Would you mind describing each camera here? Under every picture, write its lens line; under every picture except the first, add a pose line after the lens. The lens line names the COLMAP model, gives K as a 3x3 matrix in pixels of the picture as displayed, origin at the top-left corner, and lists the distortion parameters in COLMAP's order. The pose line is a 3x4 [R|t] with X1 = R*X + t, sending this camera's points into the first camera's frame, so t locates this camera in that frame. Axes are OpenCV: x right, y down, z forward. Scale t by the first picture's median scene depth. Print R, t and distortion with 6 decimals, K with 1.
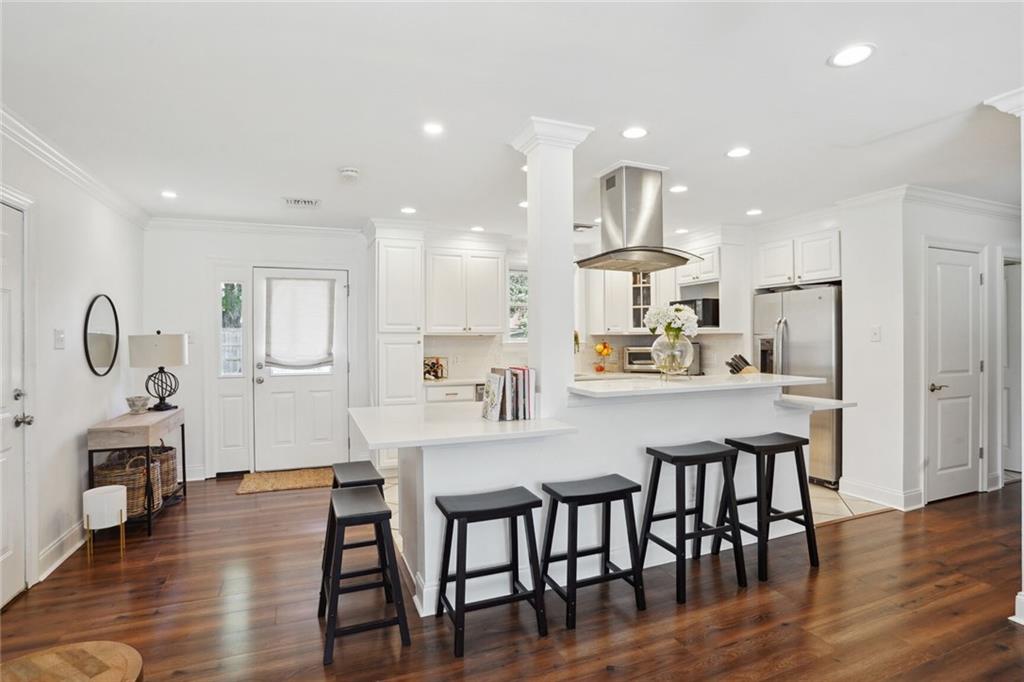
lens RADIAL K [[517.4, 0, 510.6], [0, 517.4, 336.3], [0, 0, 1]] dist [-0.073913, 0.030812]
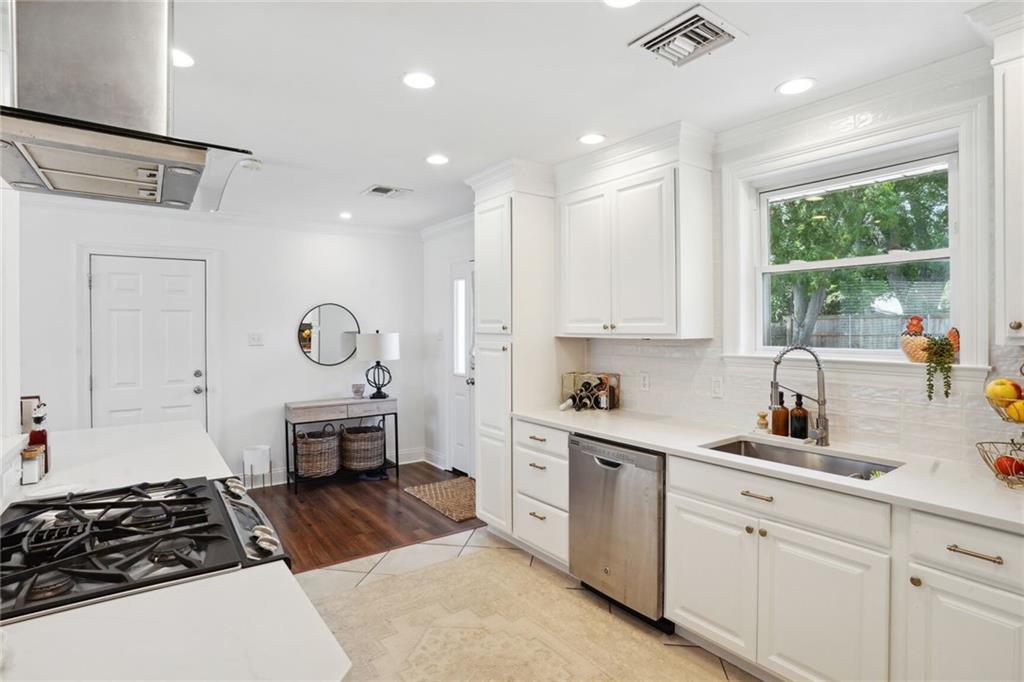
lens RADIAL K [[517.4, 0, 510.6], [0, 517.4, 336.3], [0, 0, 1]] dist [-0.073913, 0.030812]
pose [[0.249315, 0.020947, -0.968196, 0.523215], [0.005091, 0.999724, 0.022940, -0.022141], [0.968409, -0.010649, 0.249140, 0.977051]]
